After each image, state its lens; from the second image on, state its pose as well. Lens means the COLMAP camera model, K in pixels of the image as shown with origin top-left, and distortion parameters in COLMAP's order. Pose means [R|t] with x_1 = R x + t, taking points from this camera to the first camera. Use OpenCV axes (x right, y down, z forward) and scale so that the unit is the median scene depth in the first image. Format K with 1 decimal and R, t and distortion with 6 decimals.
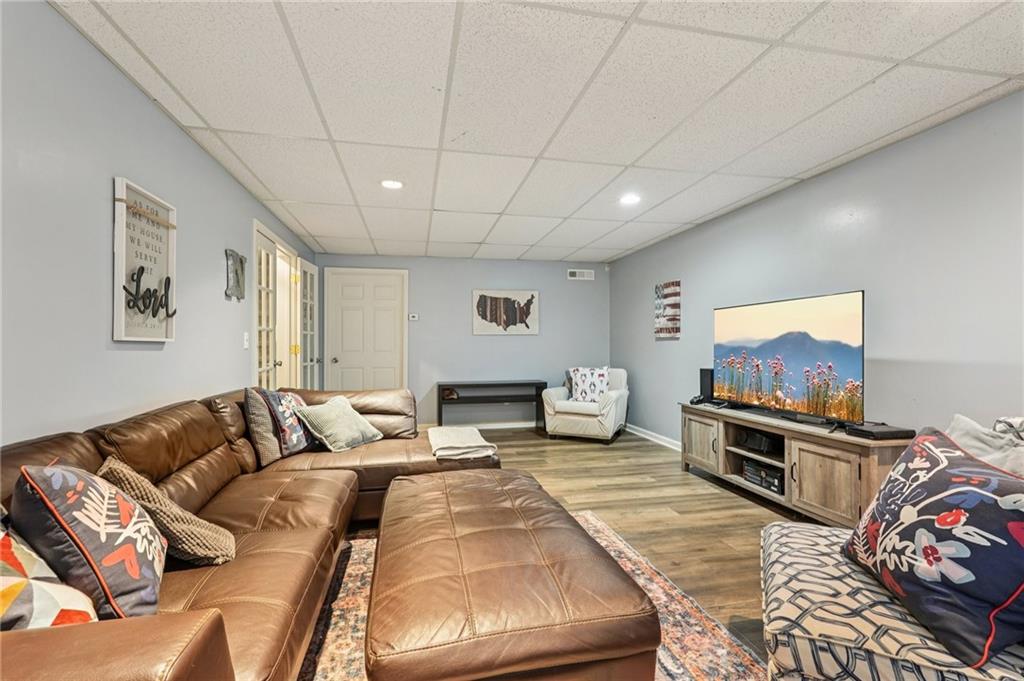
lens RADIAL K [[455.2, 0, 513.0], [0, 455.2, 342.7], [0, 0, 1]] dist [-0.001627, -0.000071]
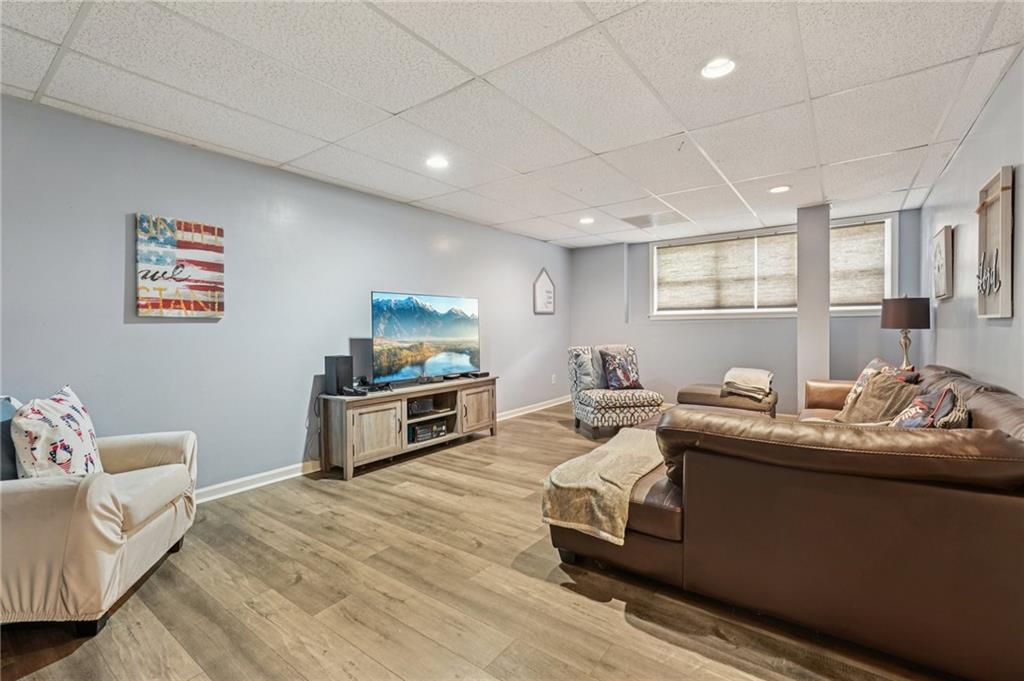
lens RADIAL K [[455.2, 0, 515.0], [0, 455.2, 333.7], [0, 0, 1]] dist [-0.001627, -0.000071]
pose [[-0.658716, -0.002210, 0.752388, -0.508495], [0.006777, 0.999938, 0.008871, 0.009619], [-0.752361, 0.010942, -0.658660, 1.481467]]
